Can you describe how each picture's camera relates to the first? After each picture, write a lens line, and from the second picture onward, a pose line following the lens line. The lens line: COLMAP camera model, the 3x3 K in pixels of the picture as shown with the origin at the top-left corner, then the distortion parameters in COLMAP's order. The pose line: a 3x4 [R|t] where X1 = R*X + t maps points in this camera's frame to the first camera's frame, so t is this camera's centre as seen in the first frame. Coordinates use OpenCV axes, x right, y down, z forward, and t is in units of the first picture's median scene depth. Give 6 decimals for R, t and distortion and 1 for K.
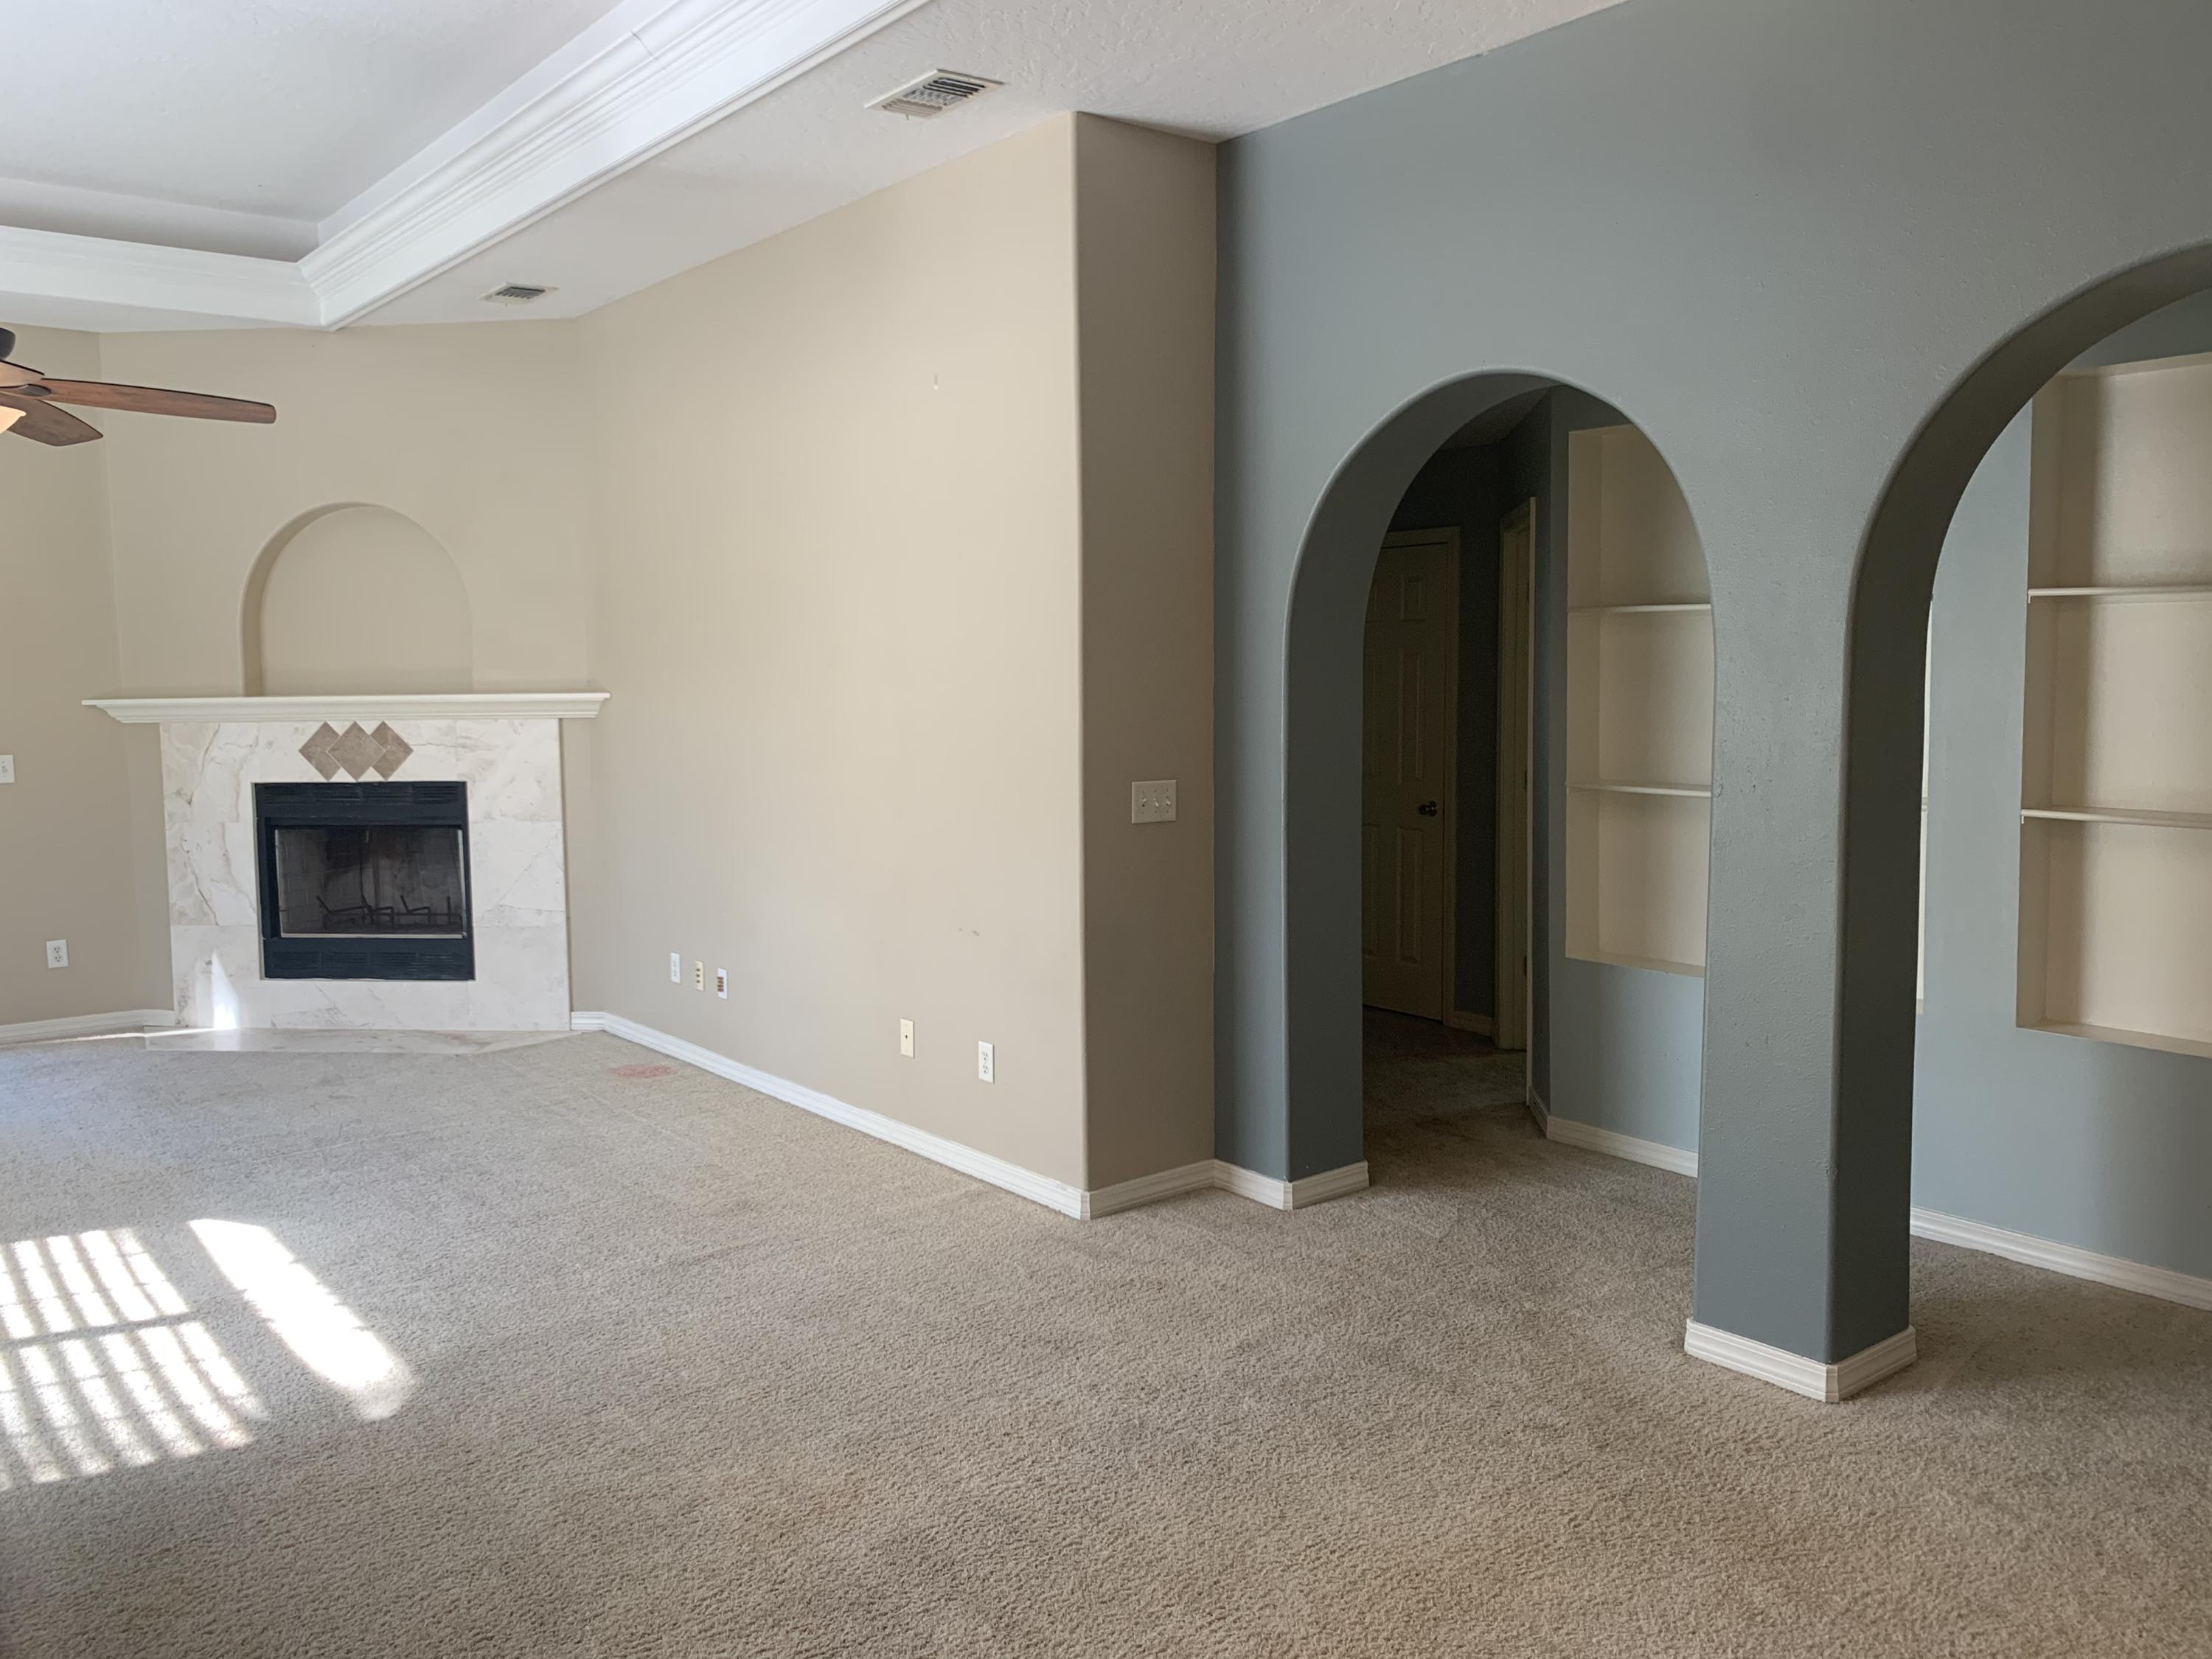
lens RADIAL K [[1690.0, 0, 1139.5], [0, 1690.0, 797.7], [0, 0, 1]] dist [0.040929, -0.049195]
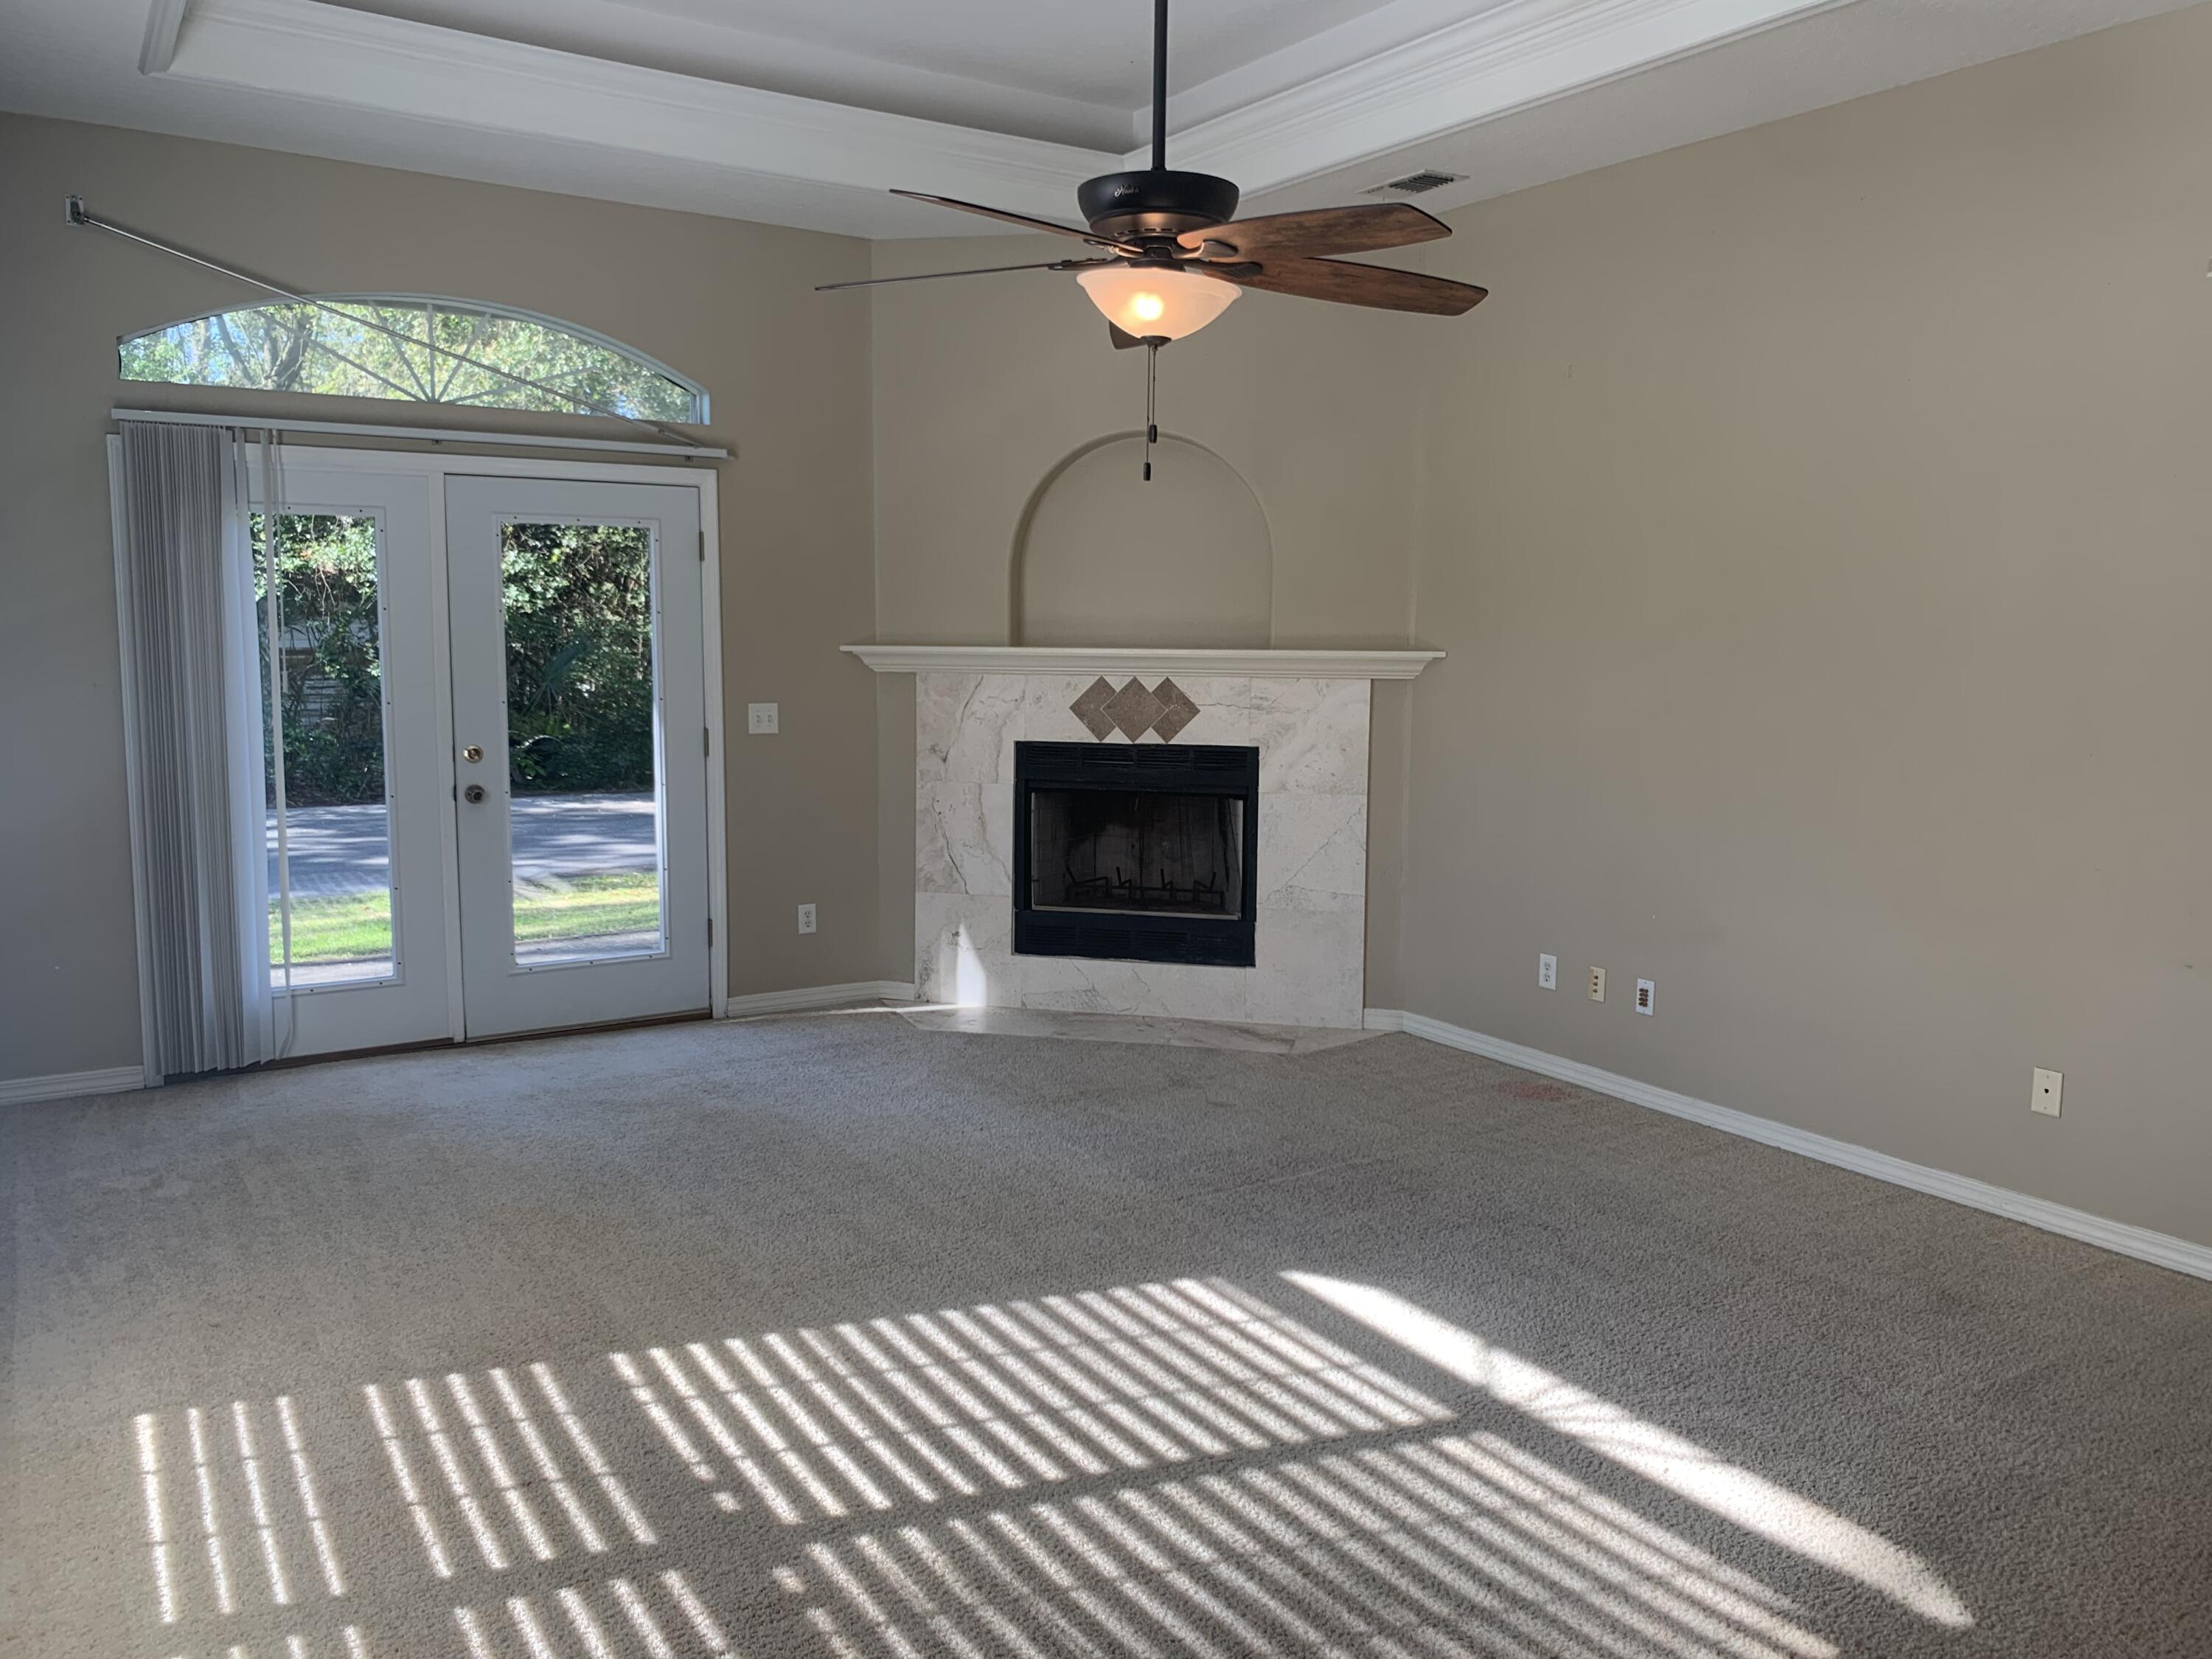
lens RADIAL K [[1690.0, 0, 1155.3], [0, 1690.0, 818.6], [0, 0, 1]] dist [0.040929, -0.049195]
pose [[0.993490, 0.036604, -0.107882, -0.351405], [-0.032605, 0.998723, 0.038599, -0.004593], [0.109157, -0.034830, 0.993414, 0.107699]]
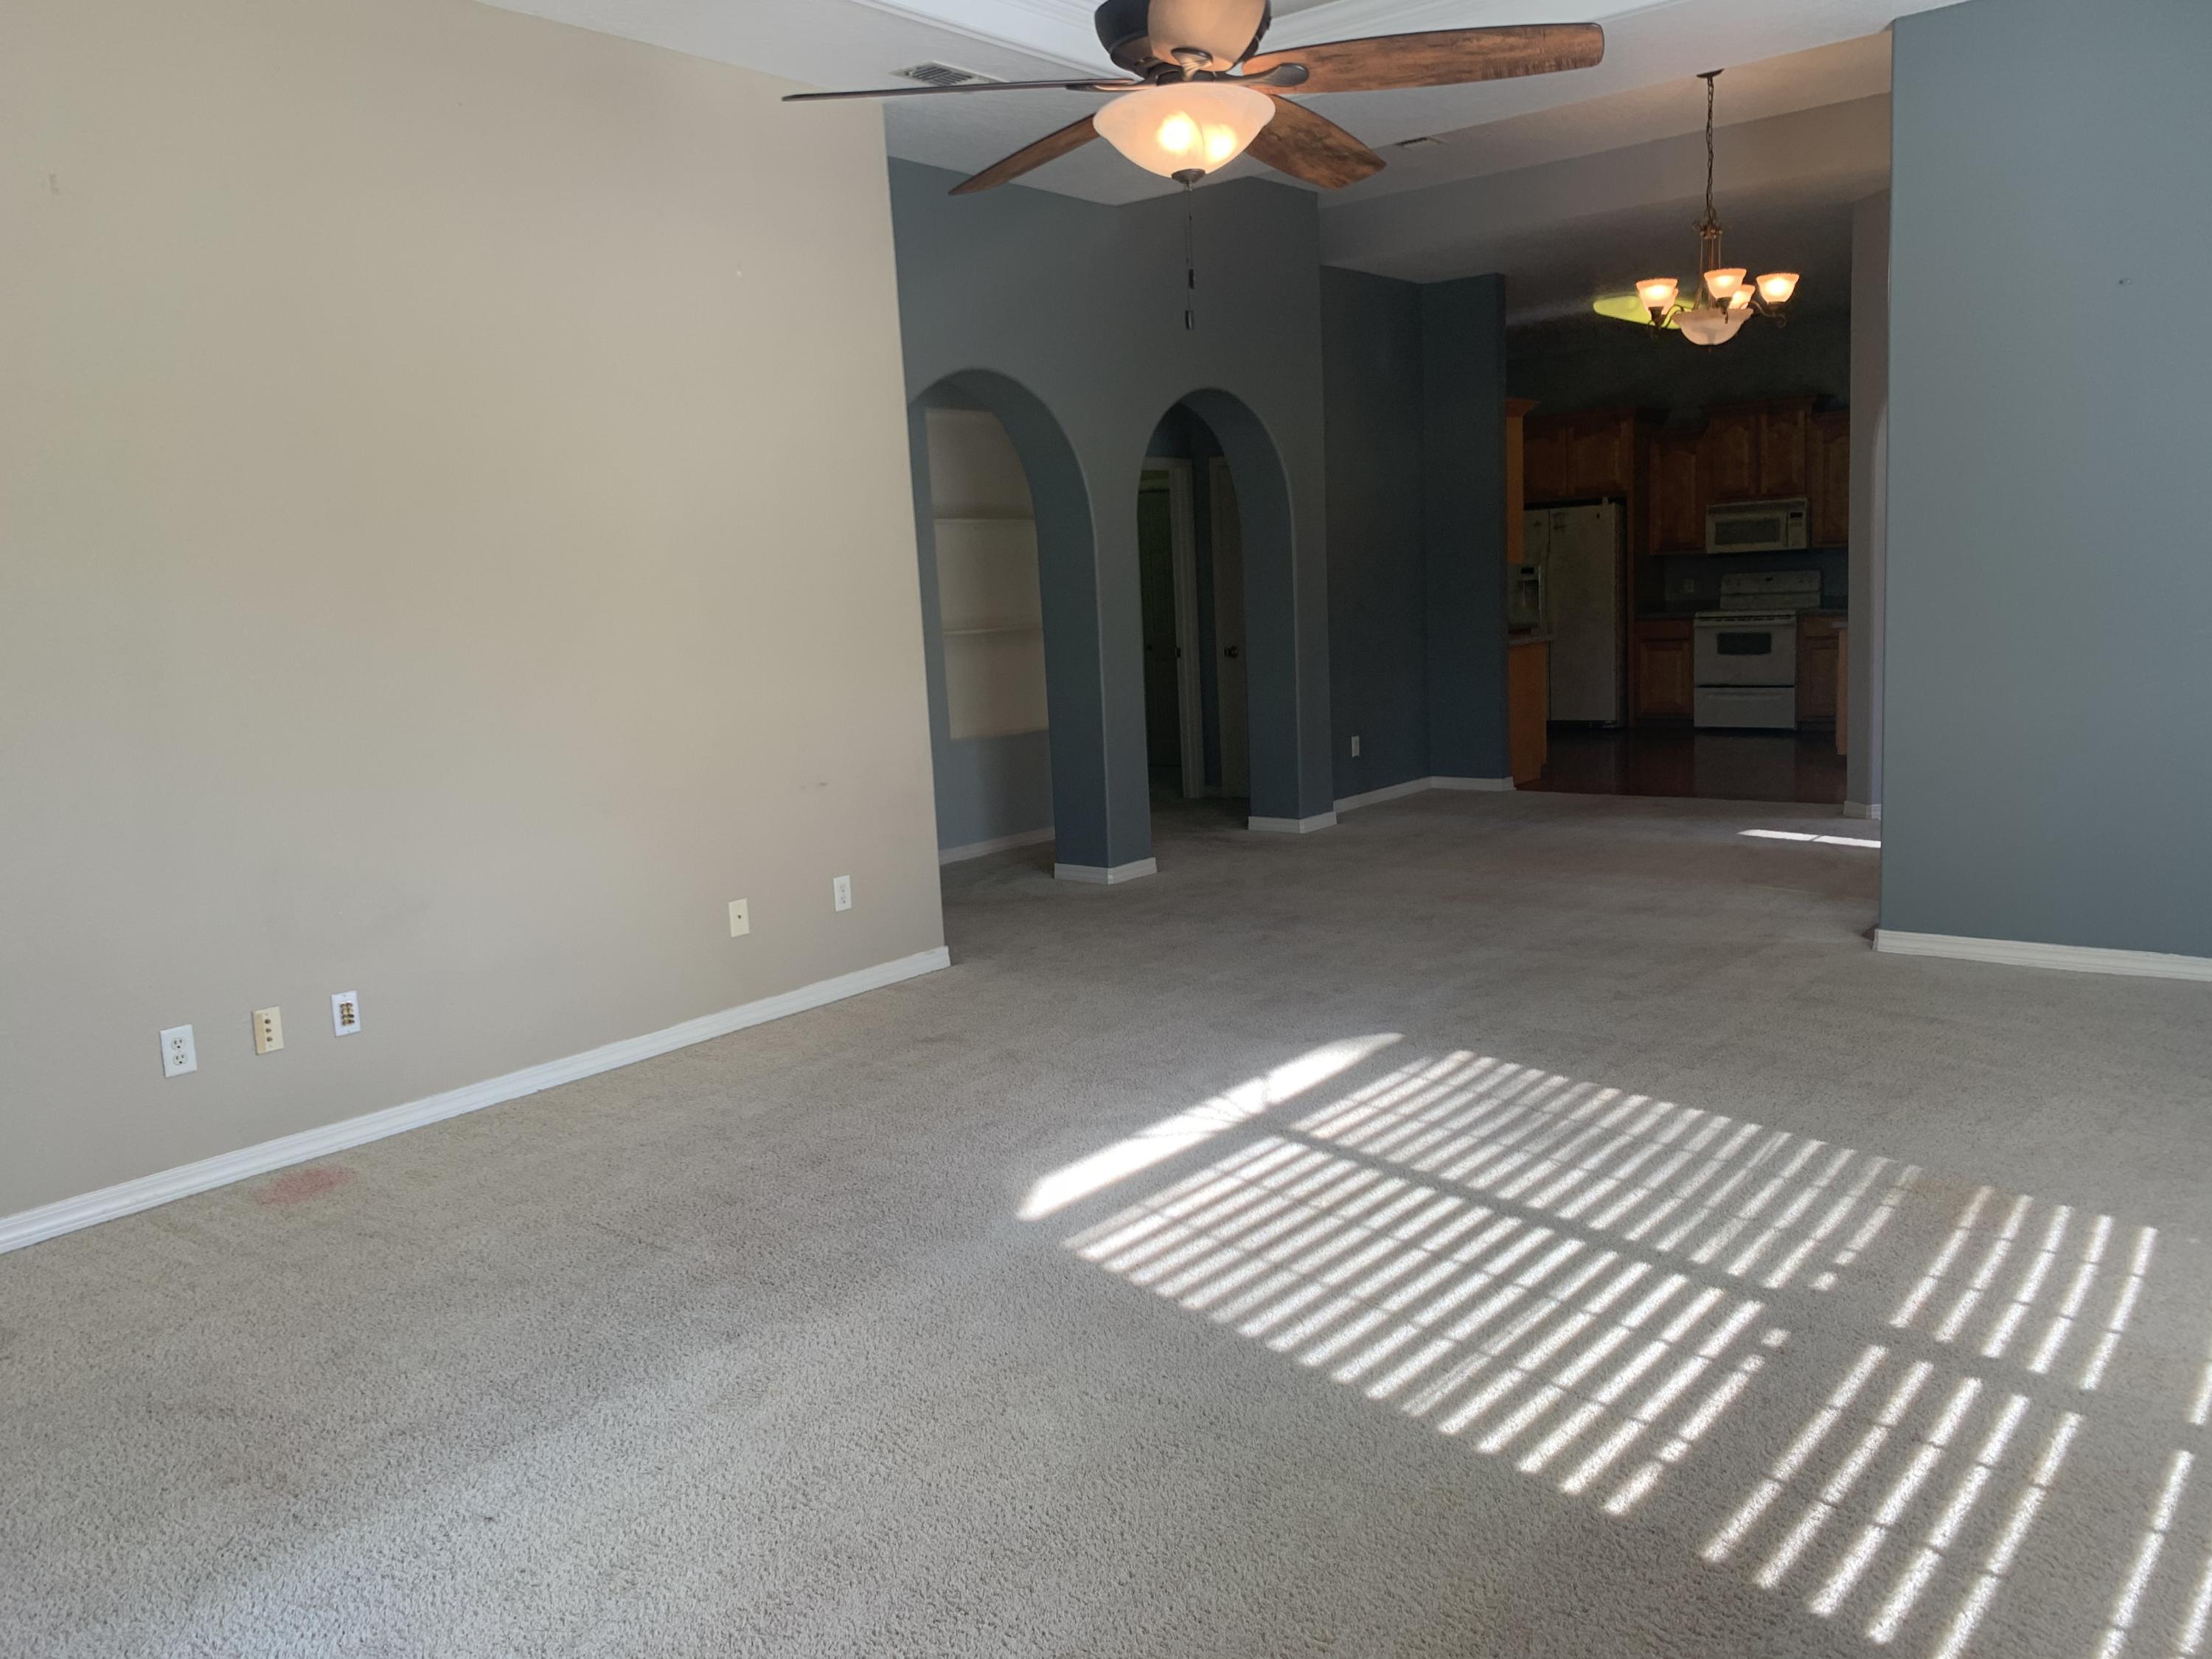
lens RADIAL K [[1690.0, 0, 1029.8], [0, 1690.0, 856.7], [0, 0, 1]] dist [0.040929, -0.049195]
pose [[-0.163389, -0.138650, 0.976770, -0.845014], [0.134134, 0.977760, 0.161228, -0.024920], [-0.977401, 0.157361, -0.141158, 0.709676]]
